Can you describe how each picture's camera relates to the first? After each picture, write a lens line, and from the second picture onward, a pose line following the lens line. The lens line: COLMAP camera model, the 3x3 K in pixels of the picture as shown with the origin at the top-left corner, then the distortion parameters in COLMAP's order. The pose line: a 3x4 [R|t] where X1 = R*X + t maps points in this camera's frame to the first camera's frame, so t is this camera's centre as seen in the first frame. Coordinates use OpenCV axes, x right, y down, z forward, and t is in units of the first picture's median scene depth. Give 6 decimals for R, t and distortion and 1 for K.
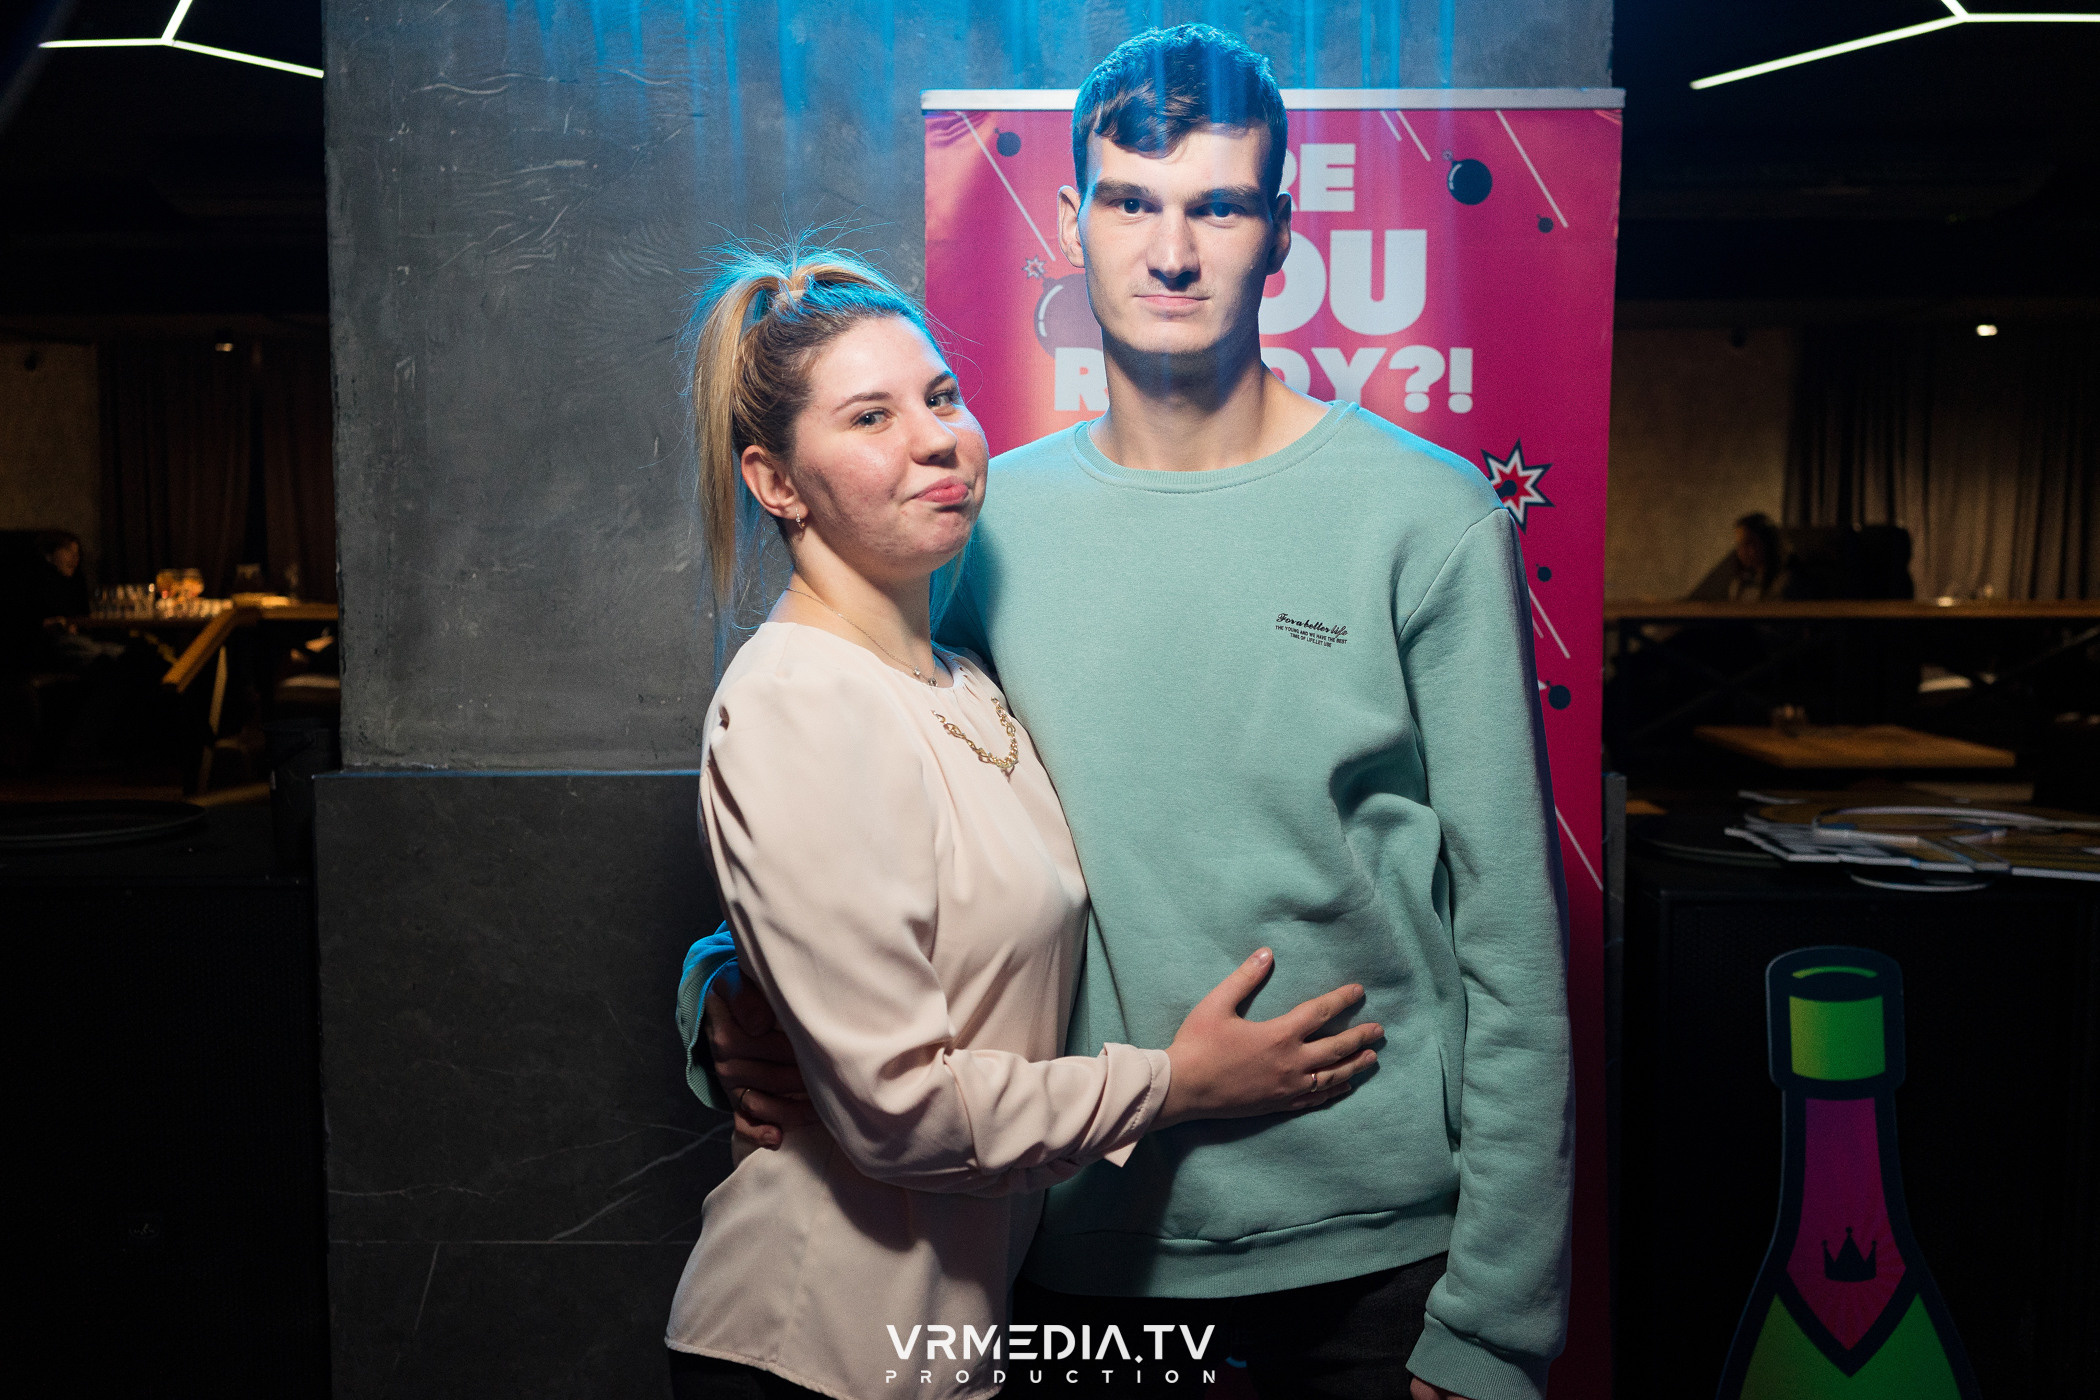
lens RADIAL K [[2047.9, 0, 1050.0], [0, 2047.9, 700.0], [0, 0, 1]] dist [0.008830, -0.000306]
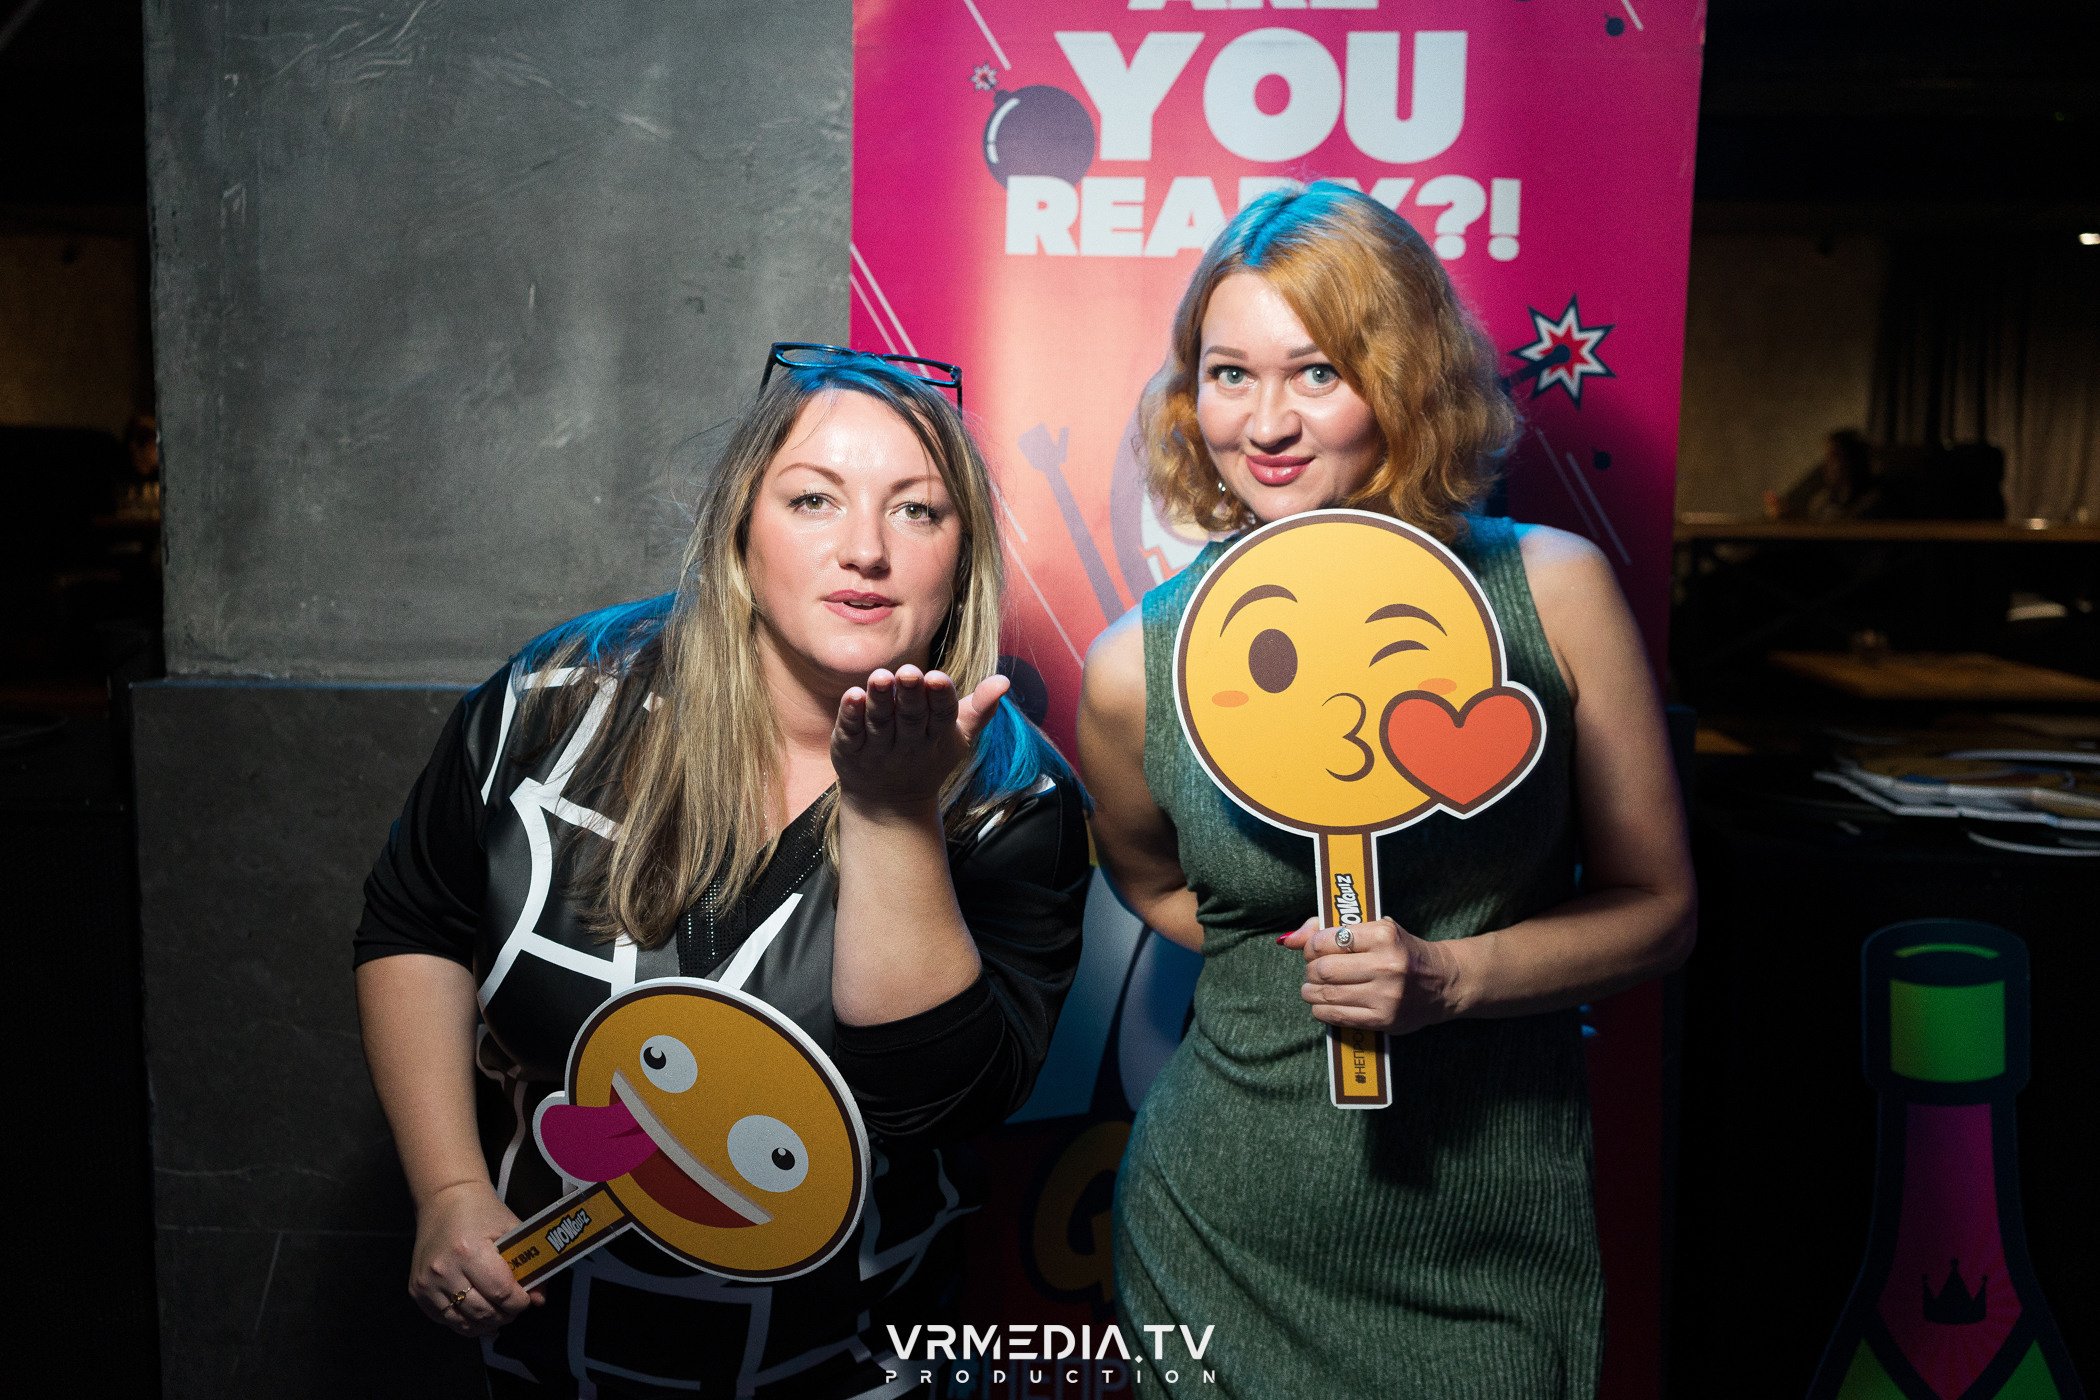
lens RADIAL K [[2047.9, 0, 1050.0], [0, 2047.9, 700.0], [0, 0, 1]] dist [0.008830, -0.000306]
pose [[0.999413, 0.015656, -0.030474, 0.046038], [-0.014399, 0.999055, 0.041019, 0.003358], [0.031087, -0.040556, 0.998694, 0.167723]]
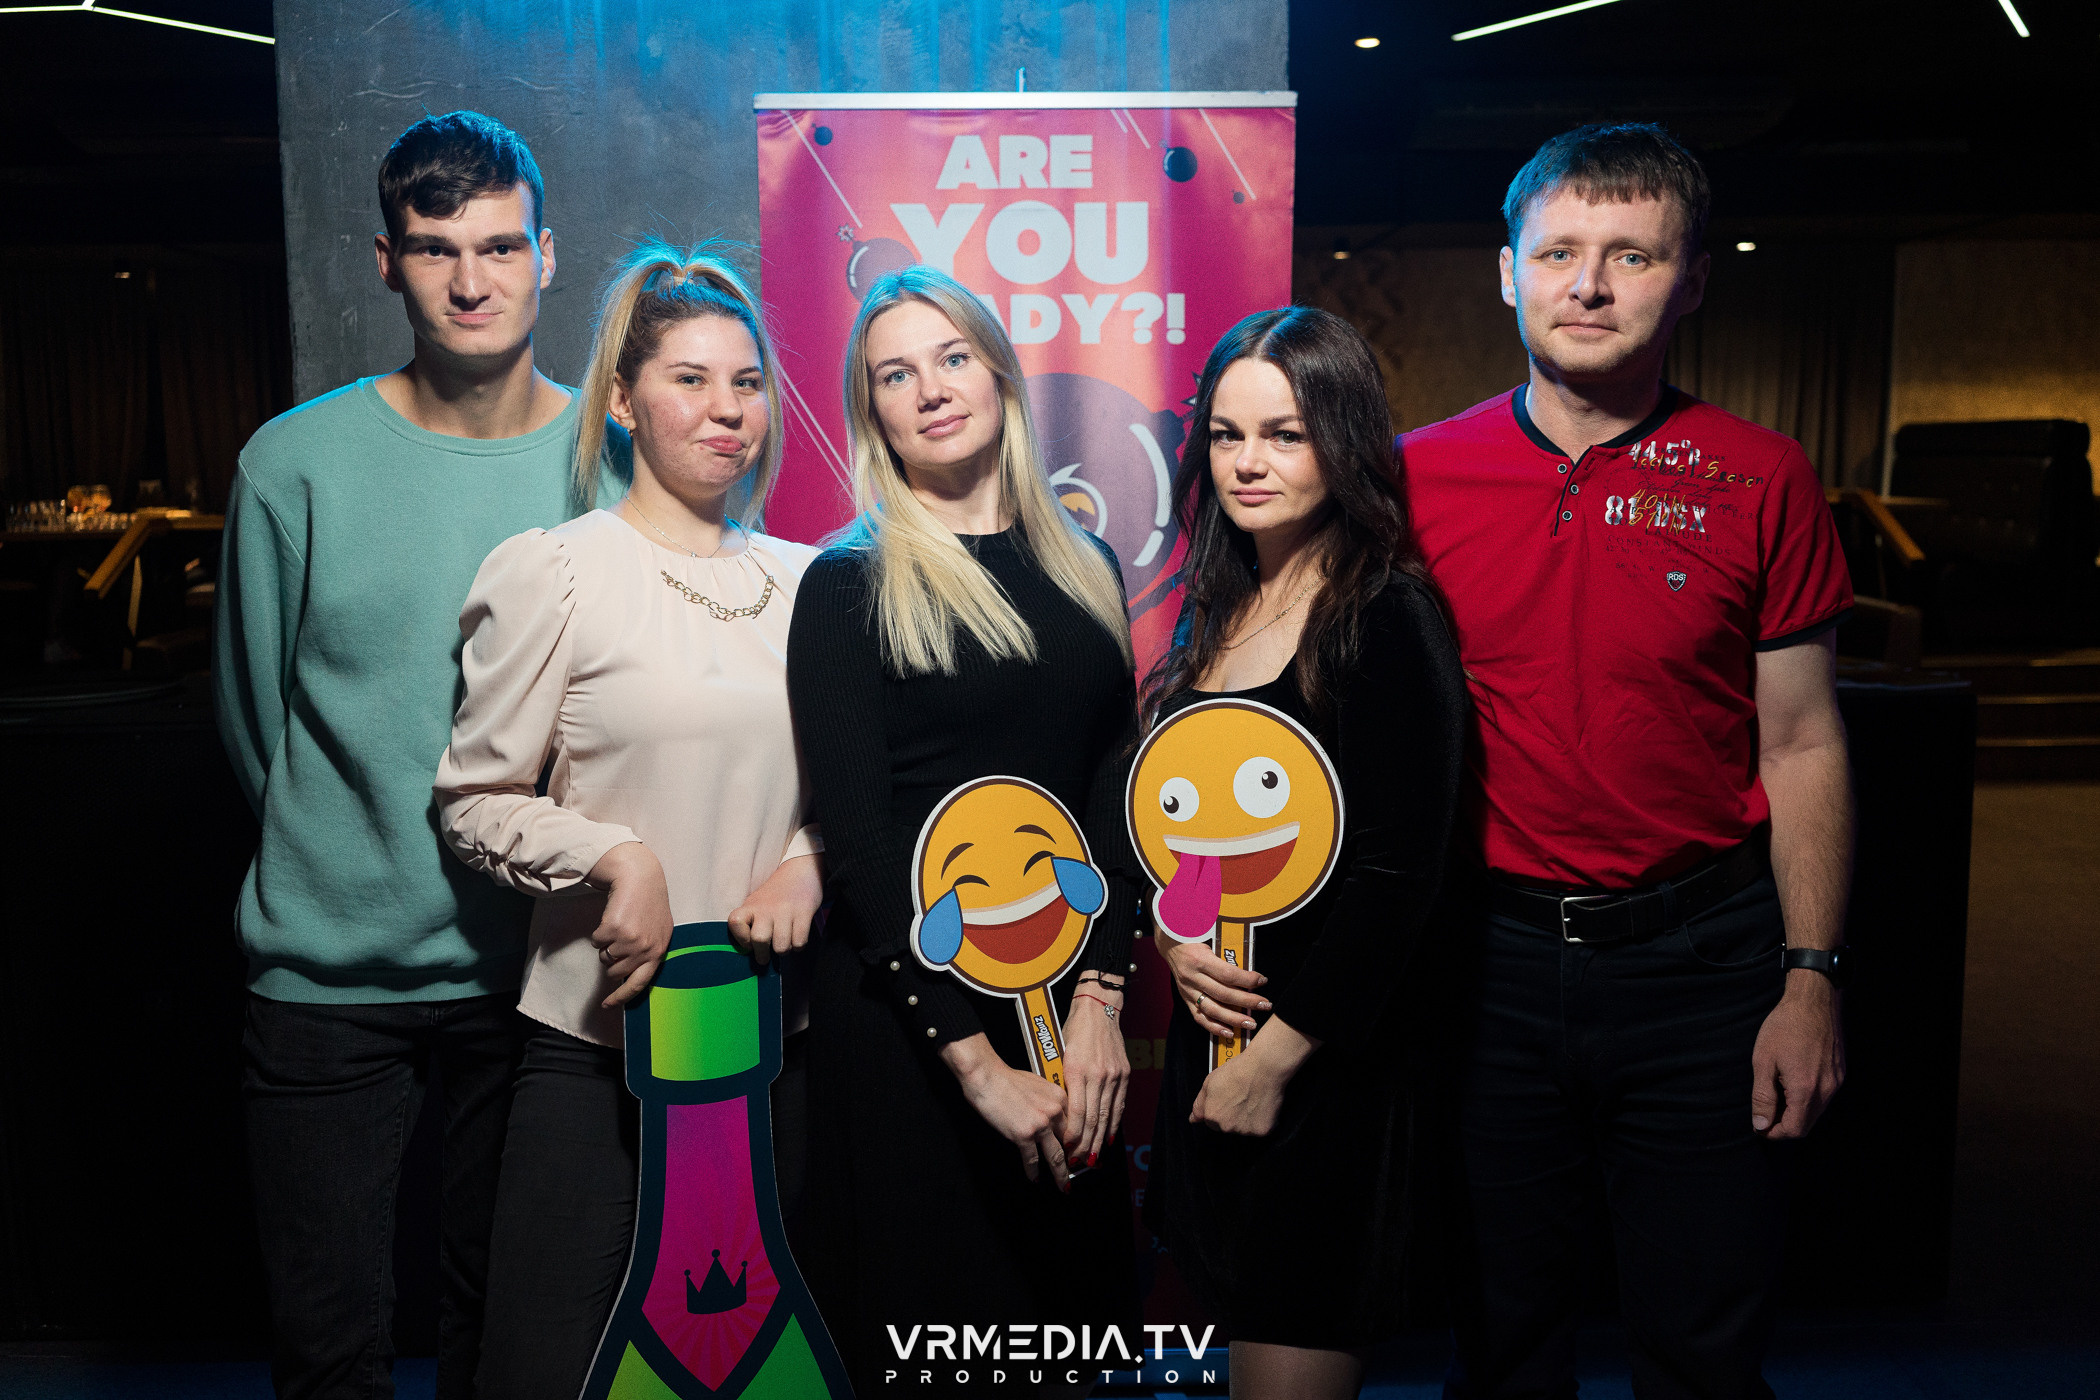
lens RADIAL K [[2047.9, 0, 1050.0], [0, 2047.9, 700.0], [0, 0, 1]] dist [0.008830, -0.000306]
pose [[0.998247, -0.019756, 0.055791, 0.041375], [0.017244, 0.998831, 0.045162, 0.024630], [-0.056618, -0.044121, 0.997421, -0.290967]]
